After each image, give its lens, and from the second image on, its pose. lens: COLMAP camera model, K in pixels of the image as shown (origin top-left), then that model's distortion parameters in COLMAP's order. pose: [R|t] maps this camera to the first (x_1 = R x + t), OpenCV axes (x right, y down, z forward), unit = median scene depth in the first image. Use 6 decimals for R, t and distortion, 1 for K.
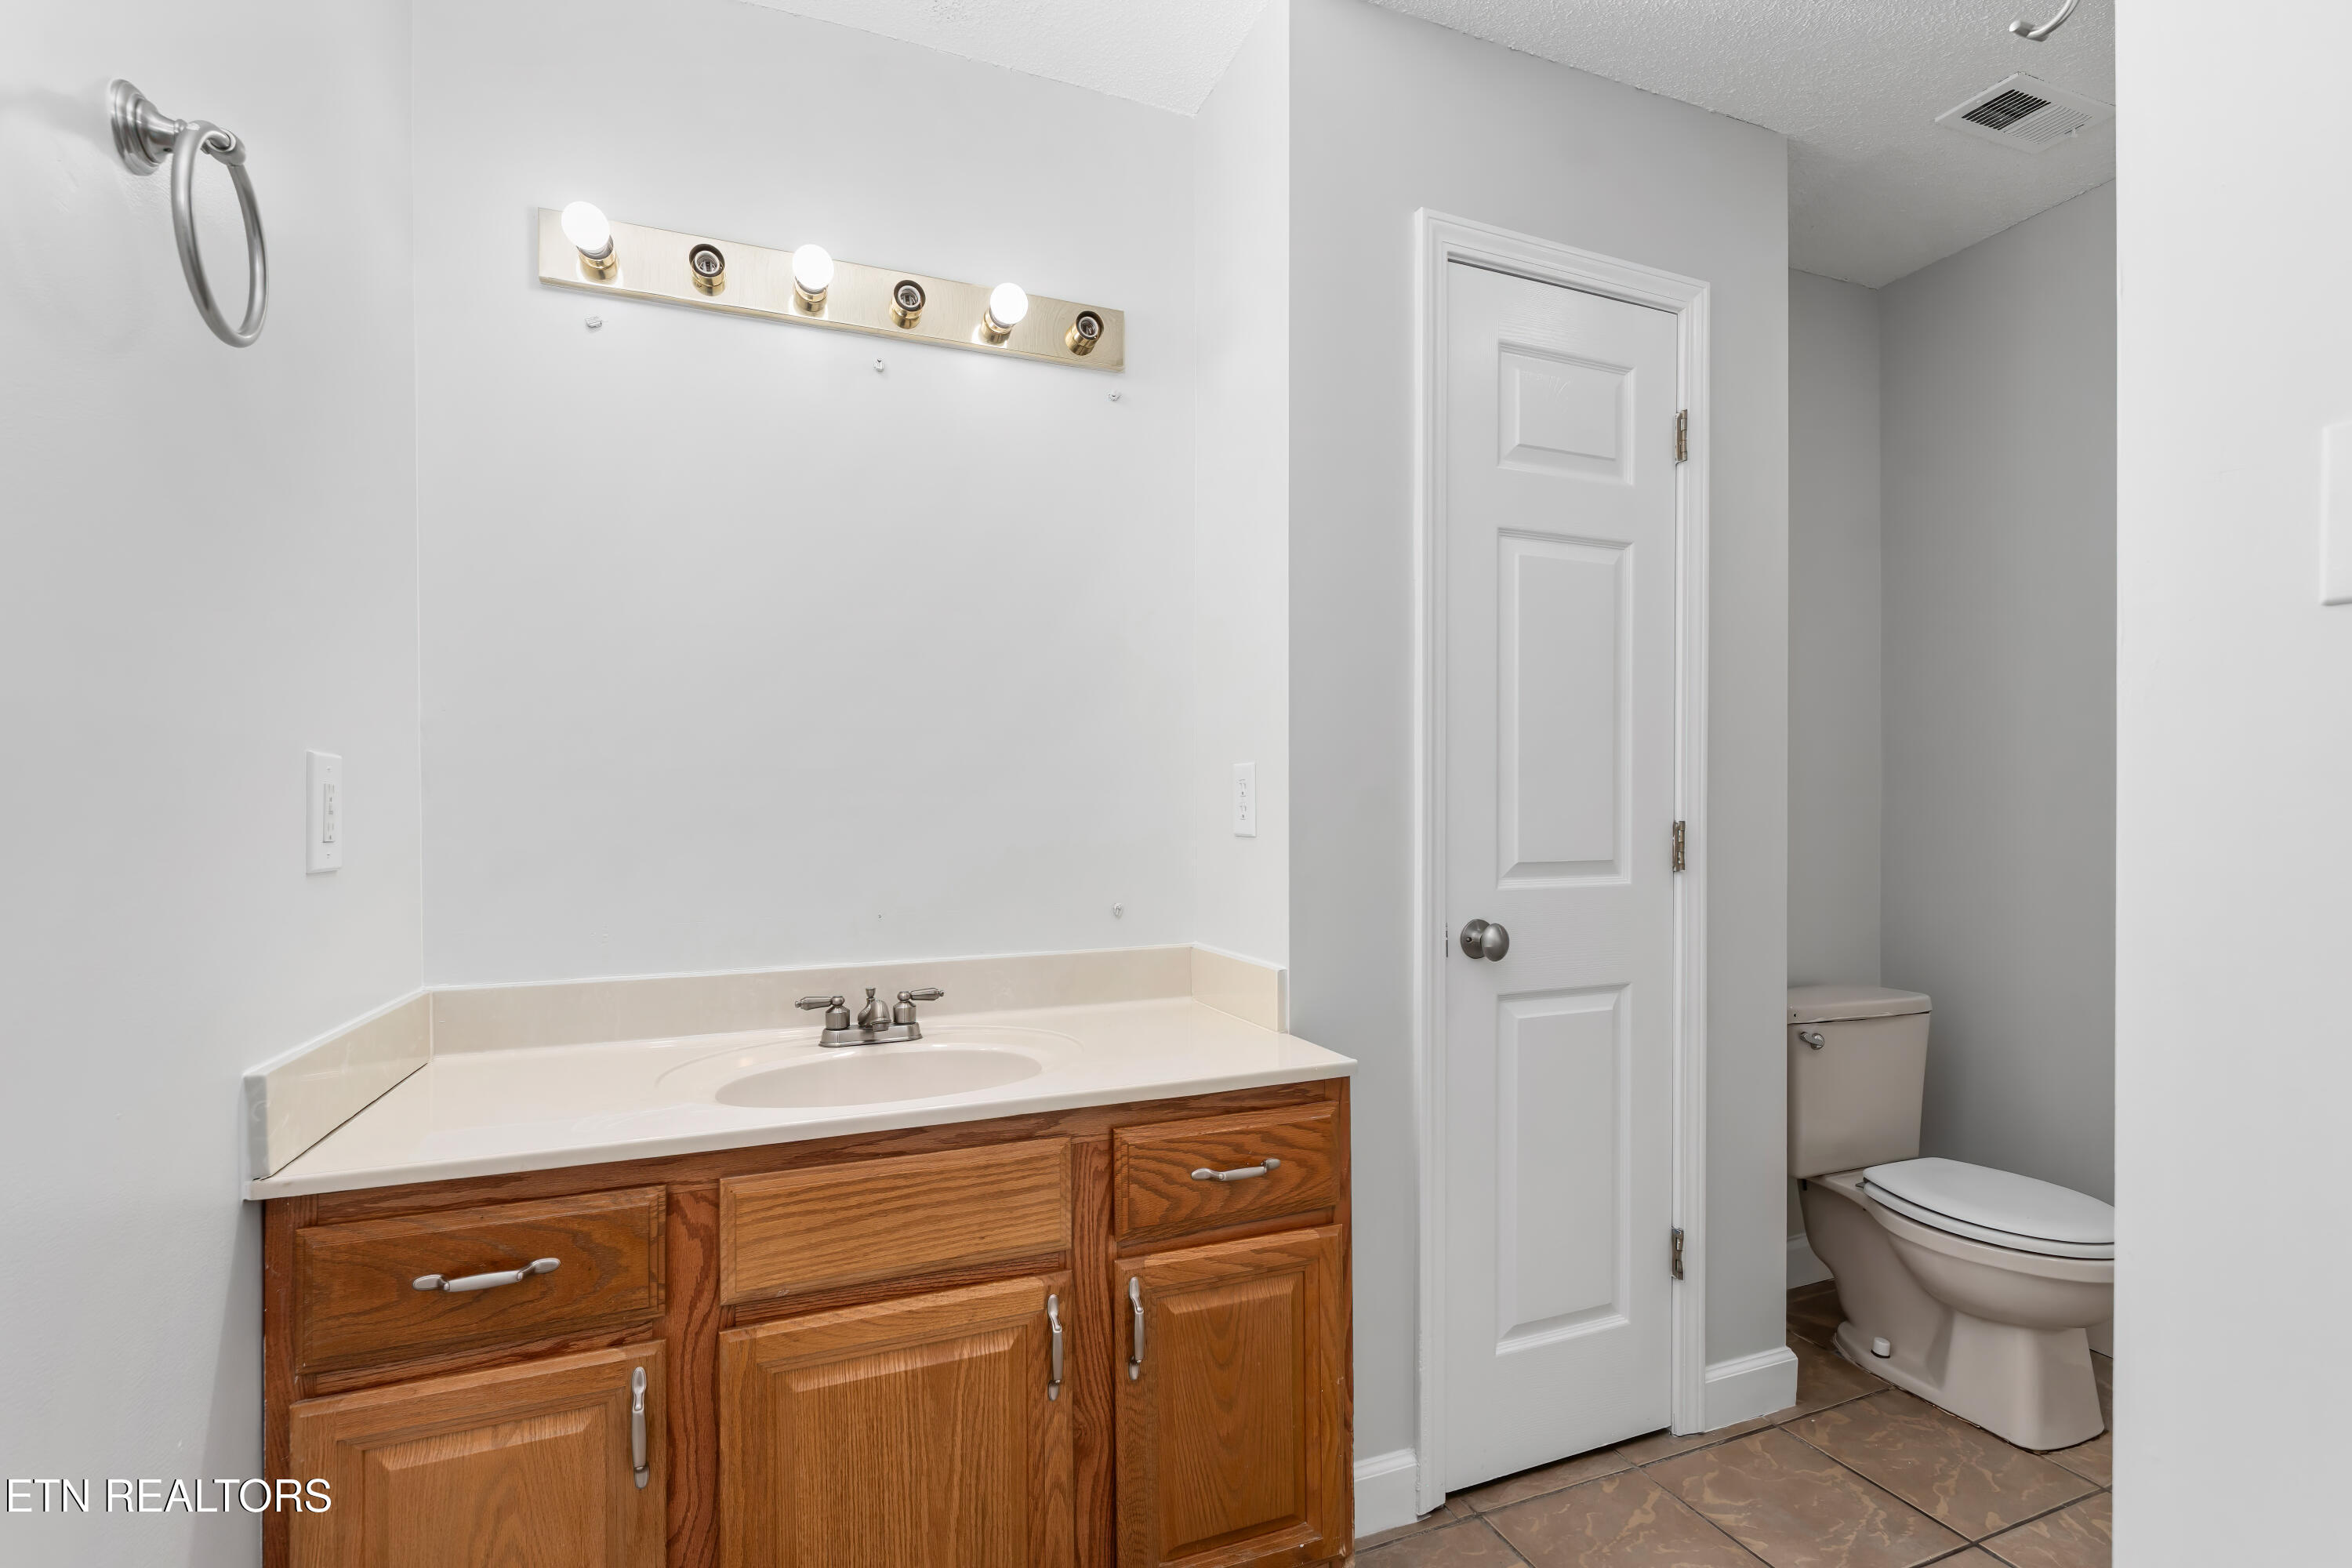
lens RADIAL K [[1174.9, 0, 1155.1], [0, 1174.9, 771.6], [0, 0, 1]] dist [0.002904, -0.000584]
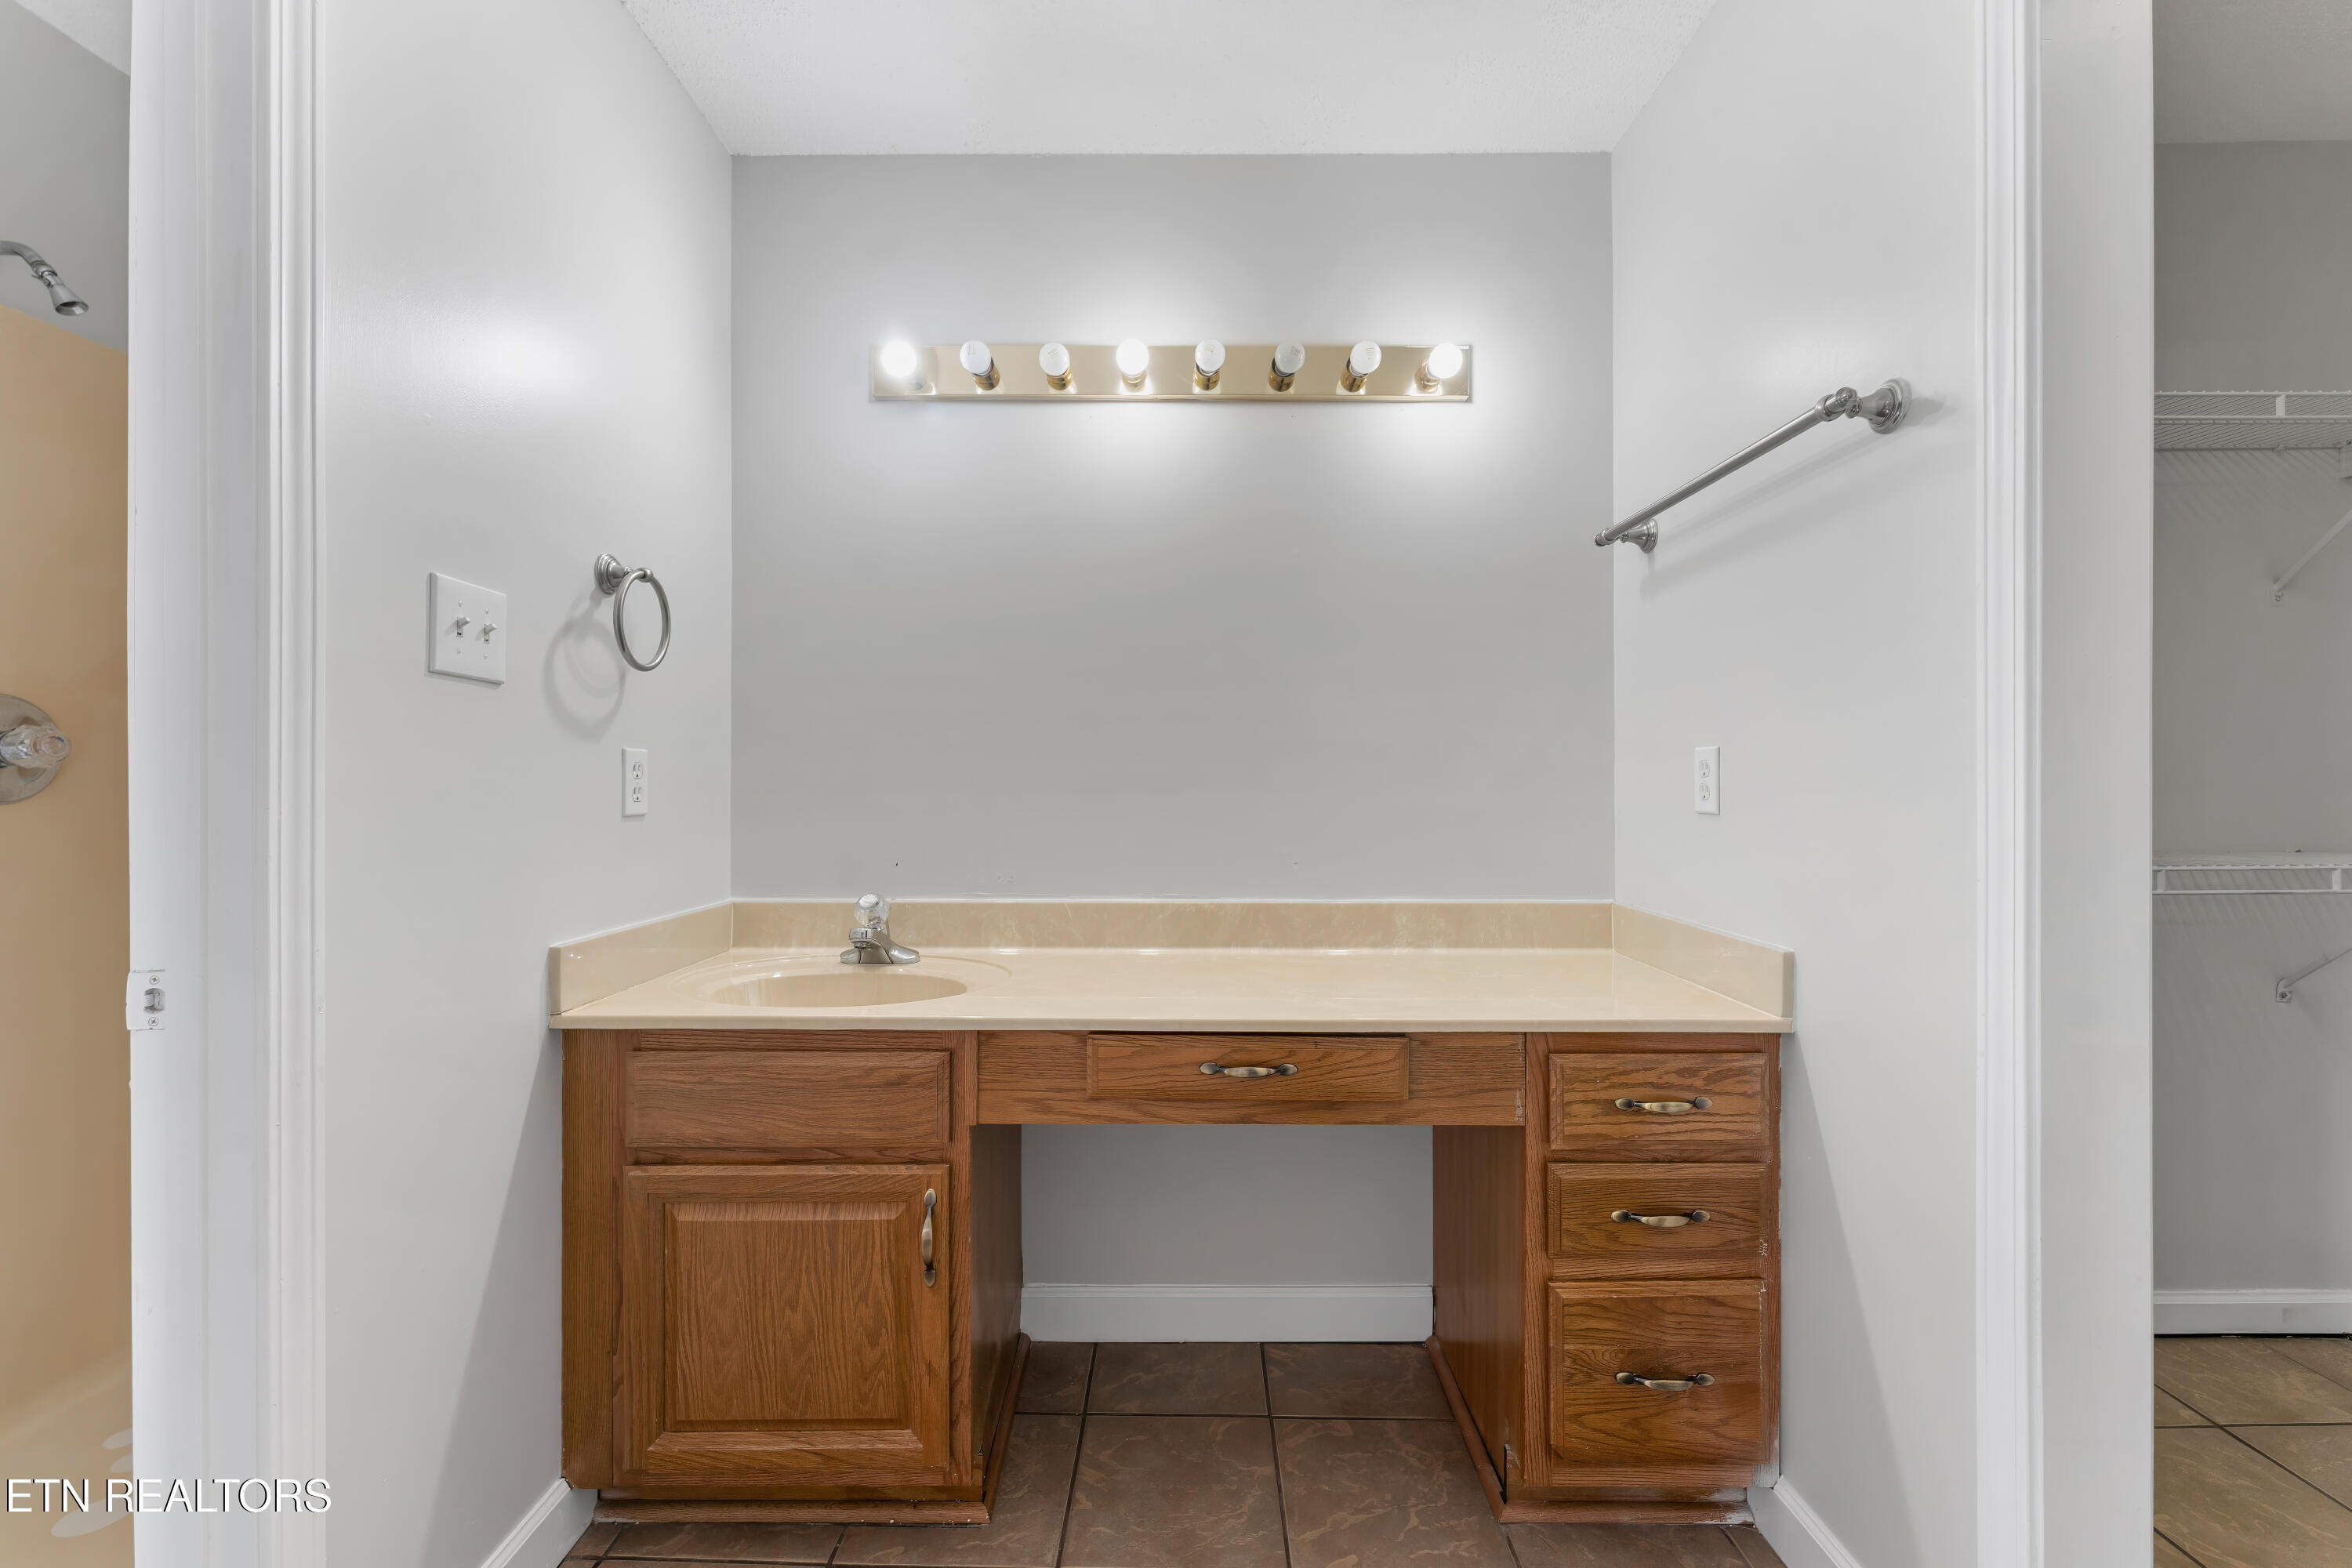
lens RADIAL K [[944.5, 0, 1193.4], [0, 944.5, 777.2], [0, 0, 1]] dist [-0.001449, 0.000026]
pose [[0.928562, 0.018477, -0.370717, 0.376990], [-0.008170, 0.999536, 0.029356, -0.005412], [0.371087, -0.024230, 0.928282, 0.144187]]
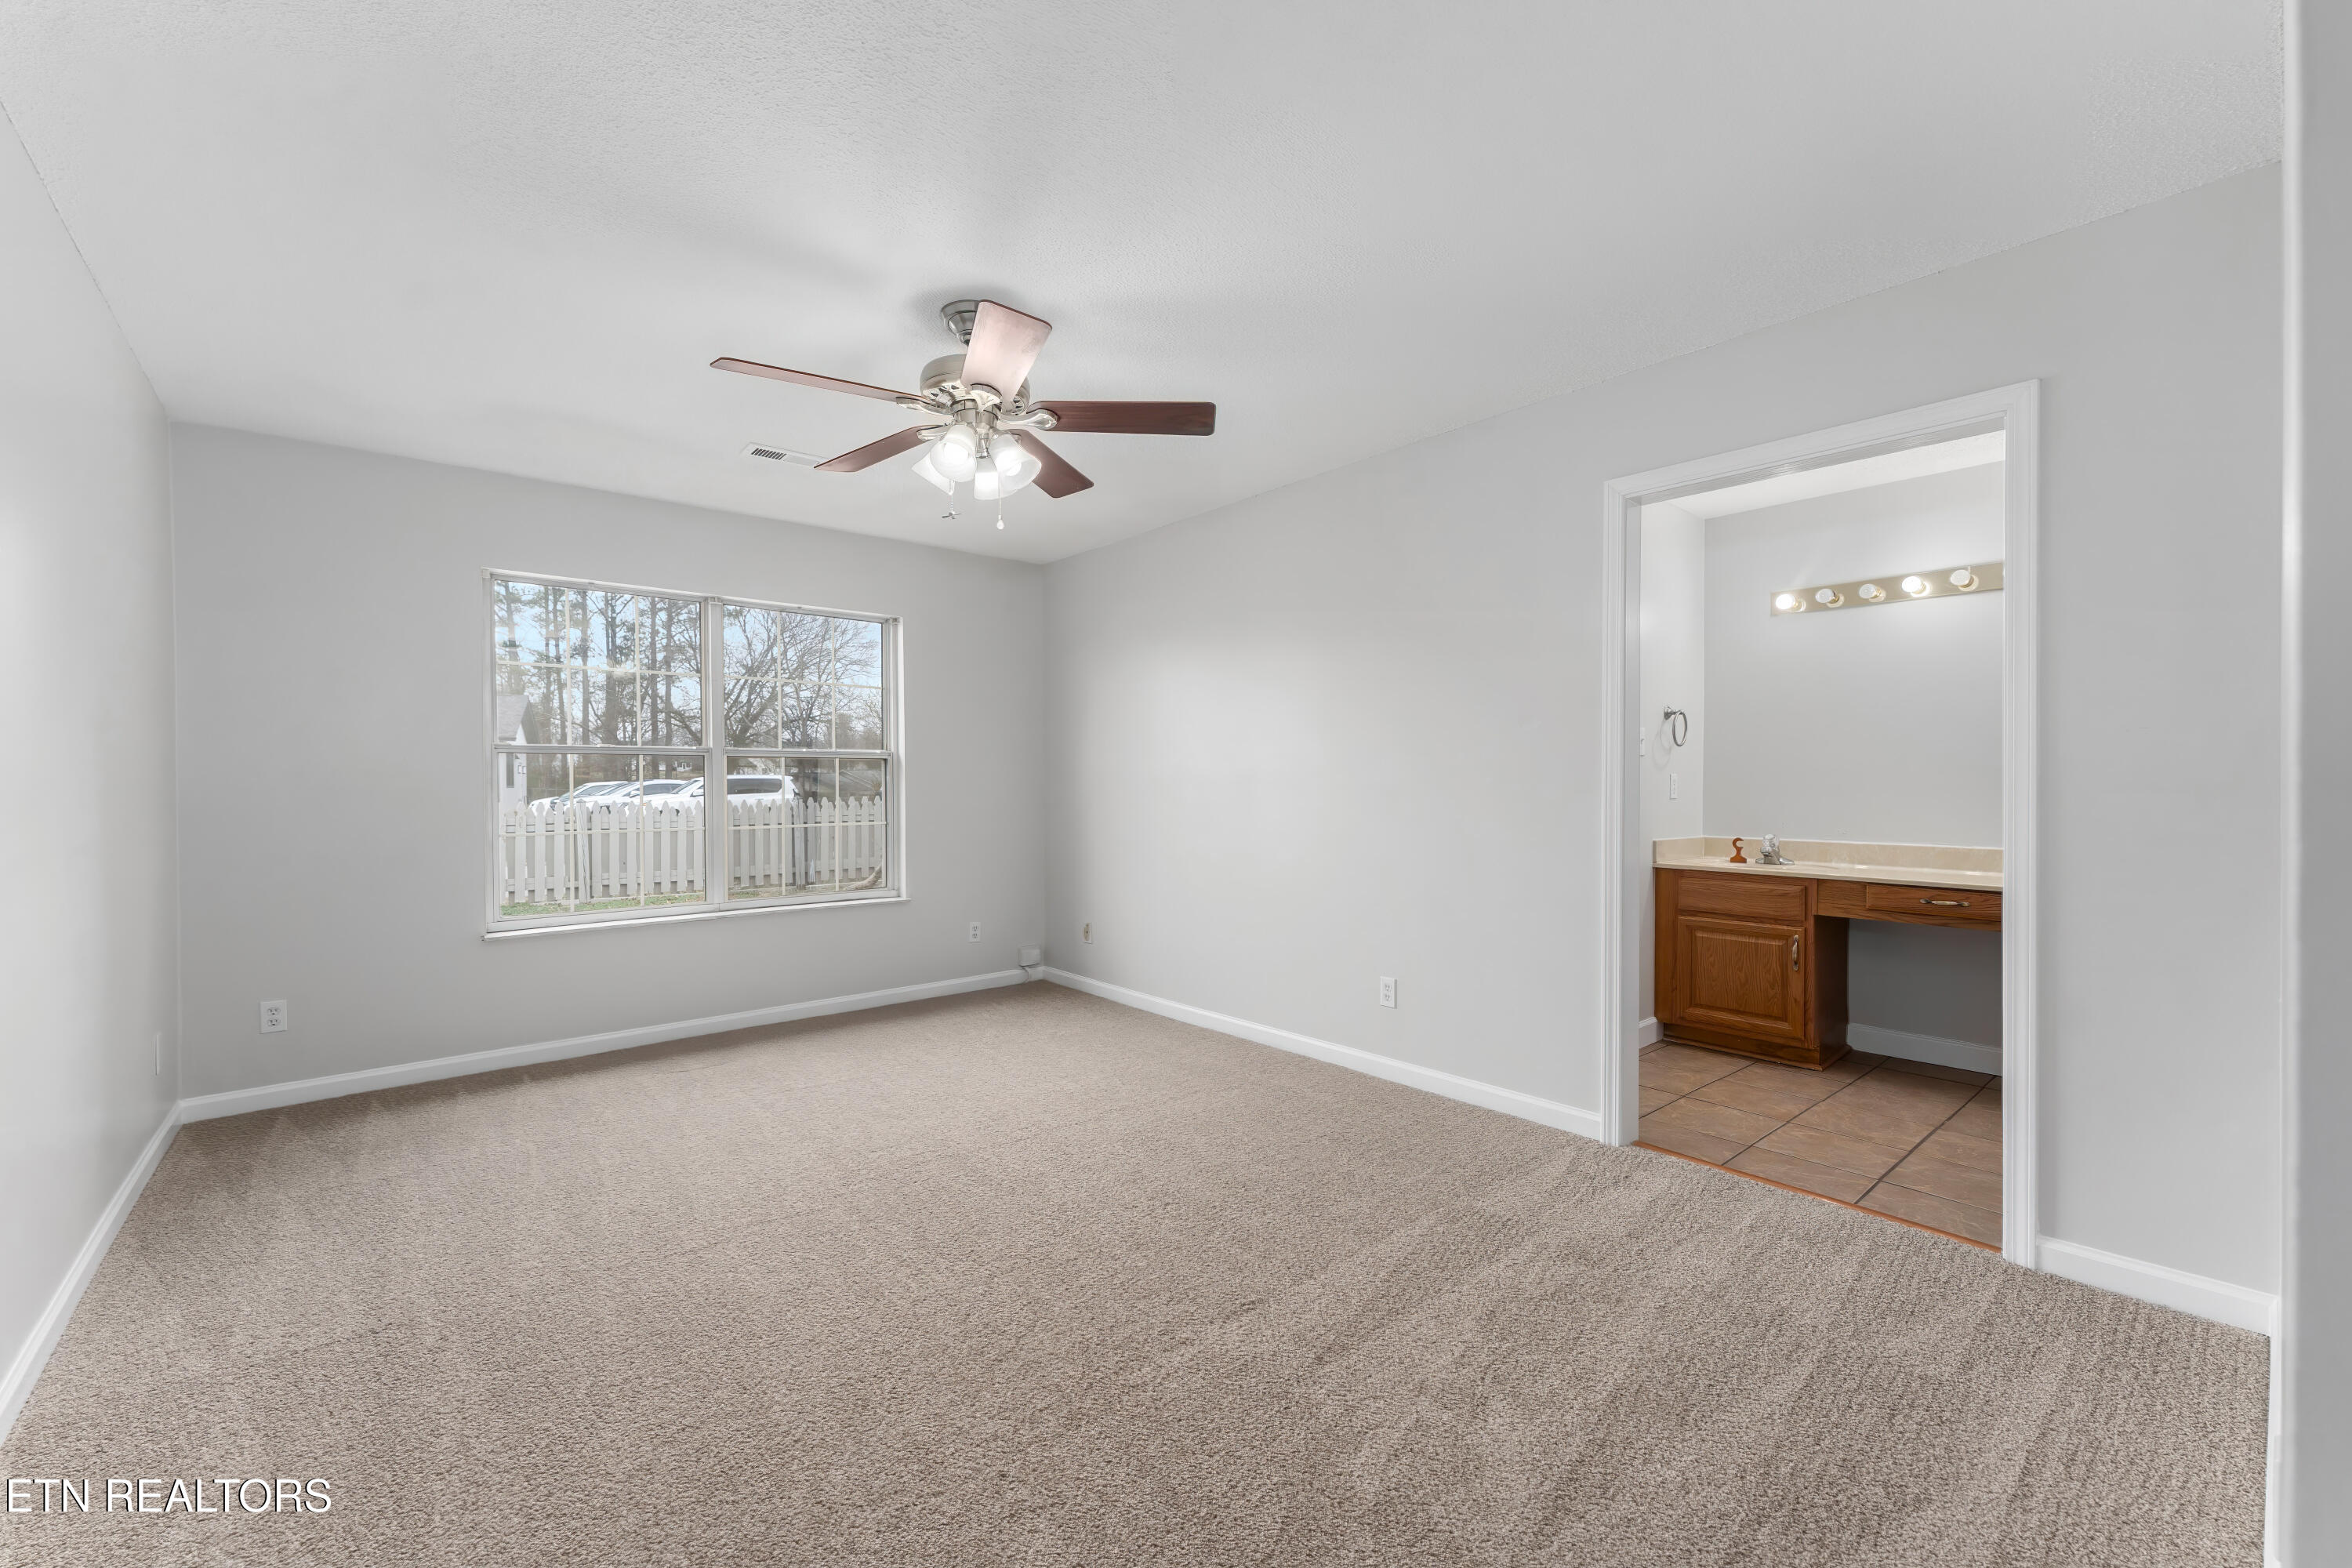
lens RADIAL K [[944.5, 0, 1174.0], [0, 944.5, 787.0], [0, 0, 1]] dist [-0.001449, 0.000026]
pose [[0.311895, 0.020618, -0.949893, 2.014850], [0.009155, 0.999653, 0.024704, -0.056913], [0.950072, -0.016401, 0.311598, -1.887936]]
